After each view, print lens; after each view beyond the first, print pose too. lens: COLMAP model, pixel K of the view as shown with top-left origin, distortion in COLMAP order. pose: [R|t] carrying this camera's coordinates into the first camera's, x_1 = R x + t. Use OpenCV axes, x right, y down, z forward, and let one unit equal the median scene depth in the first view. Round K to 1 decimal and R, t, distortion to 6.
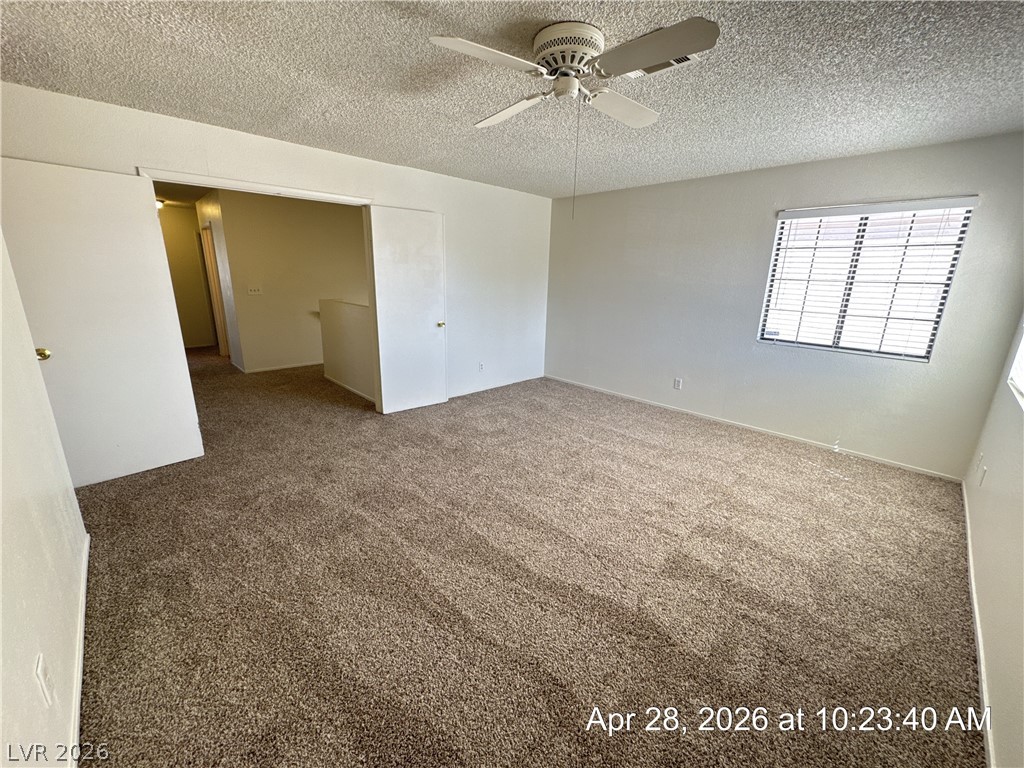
lens RADIAL K [[410.4, 0, 514.3], [0, 410.4, 385.8], [0, 0, 1]] dist [-0.003108, 0.000771]
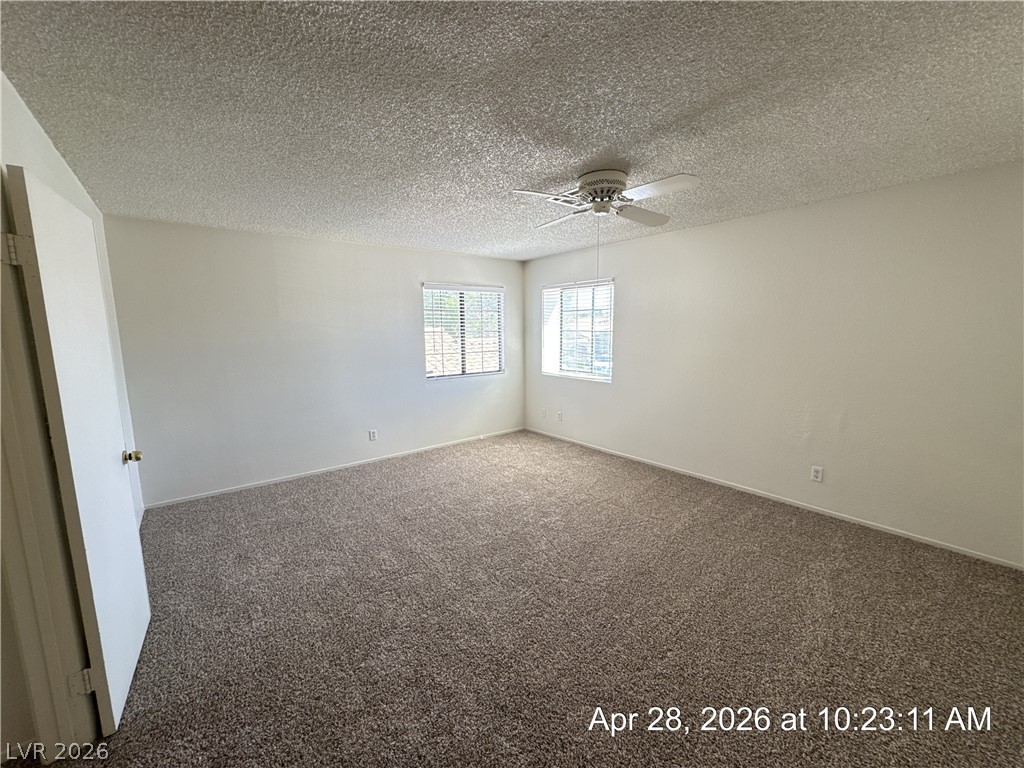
lens RADIAL K [[410.4, 0, 513.1], [0, 410.4, 381.4], [0, 0, 1]] dist [-0.003108, 0.000771]
pose [[0.092373, -0.152289, 0.984010, -0.670936], [0.275131, 0.953664, 0.121765, -0.195145], [-0.956959, 0.259484, 0.129992, 0.608740]]
